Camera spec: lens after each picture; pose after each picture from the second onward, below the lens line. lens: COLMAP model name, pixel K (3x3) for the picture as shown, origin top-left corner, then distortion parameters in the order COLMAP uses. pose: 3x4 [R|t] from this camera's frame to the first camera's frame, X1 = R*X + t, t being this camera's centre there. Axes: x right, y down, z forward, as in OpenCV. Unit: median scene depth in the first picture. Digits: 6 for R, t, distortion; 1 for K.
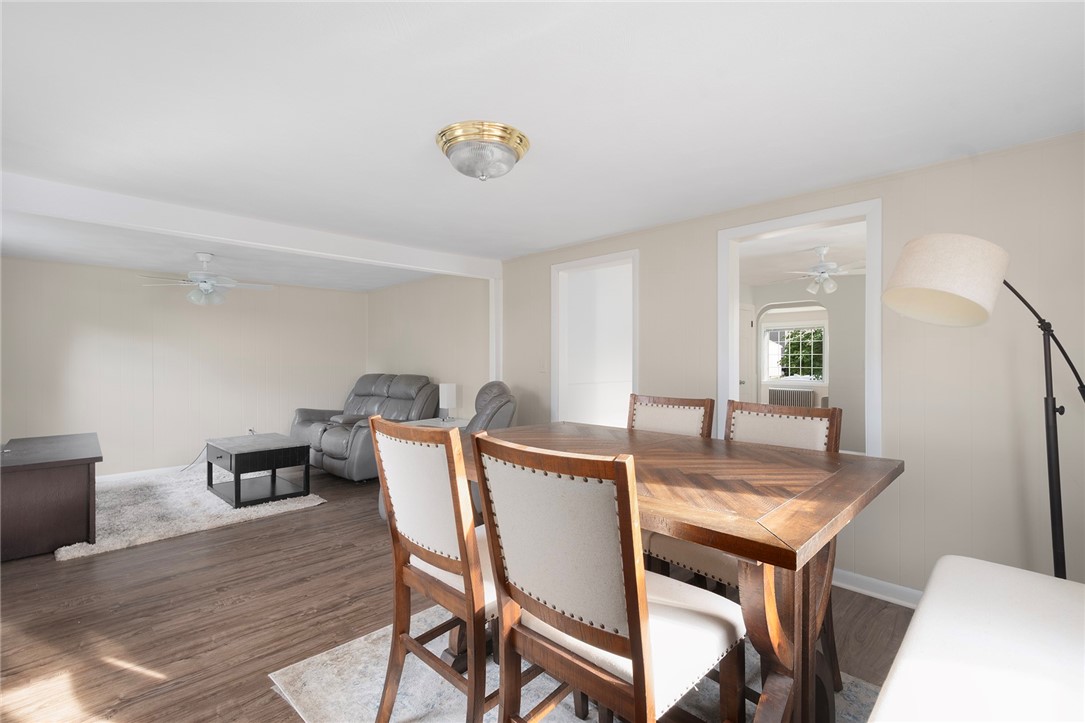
lens RADIAL K [[483.2, 0, 547.4], [0, 483.2, 360.9], [0, 0, 1]] dist [0.014894, -0.000346]
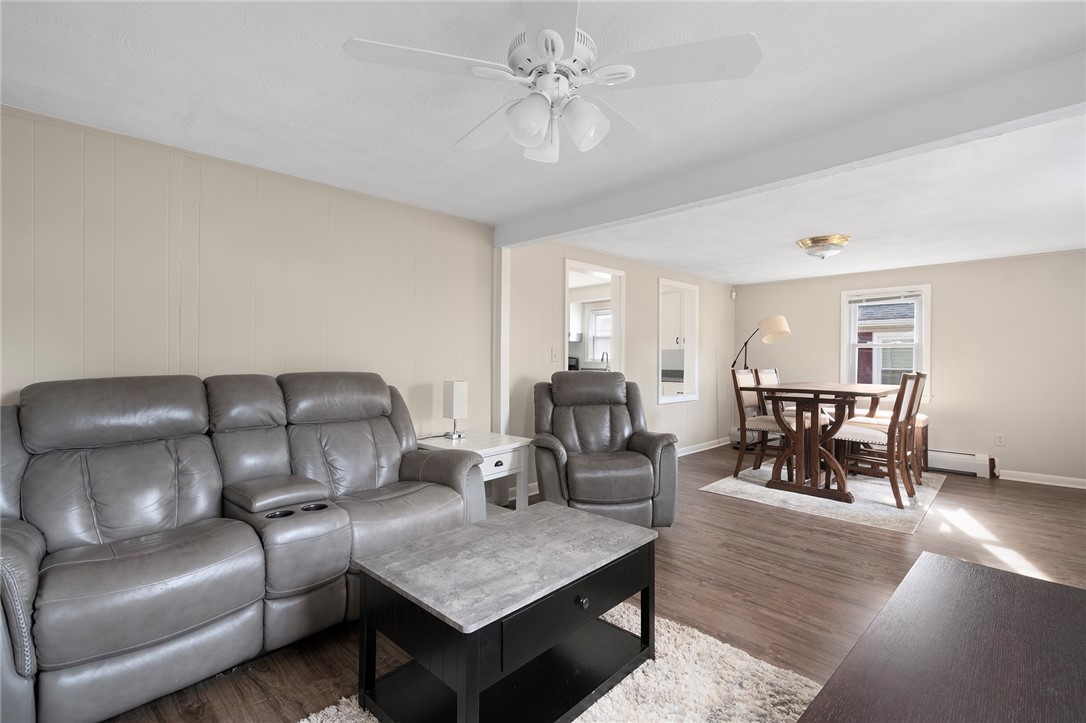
lens RADIAL K [[483.6, 0, 550.7], [0, 483.6, 359.0], [0, 0, 1]] dist [0.014894, -0.000346]
pose [[0.009530, -0.000285, 0.999955, -1.593405], [-0.004493, 0.999990, 0.000328, 0.026498], [-0.999944, -0.004496, 0.009529, 1.570150]]
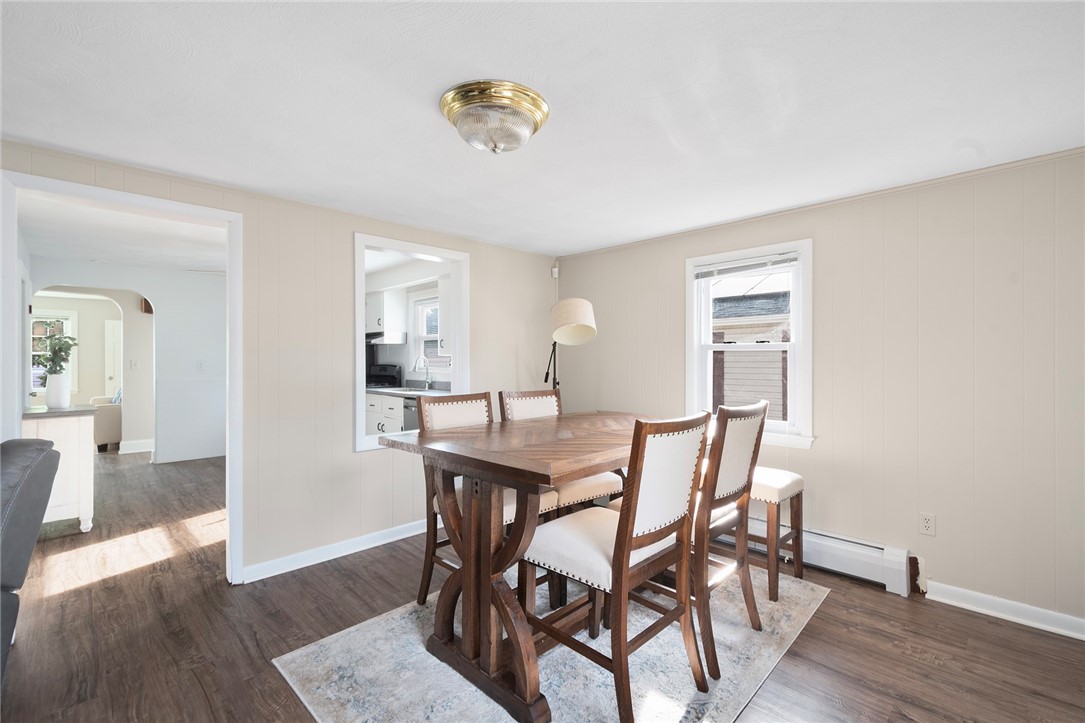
lens RADIAL K [[483.2, 0, 545.8], [0, 483.2, 361.1], [0, 0, 1]] dist [0.014894, -0.000346]
pose [[0.003045, 0.001978, 0.999993, -0.715152], [0.000630, 0.999998, -0.001980, 0.000126], [-0.999995, 0.000636, 0.003044, 0.655620]]
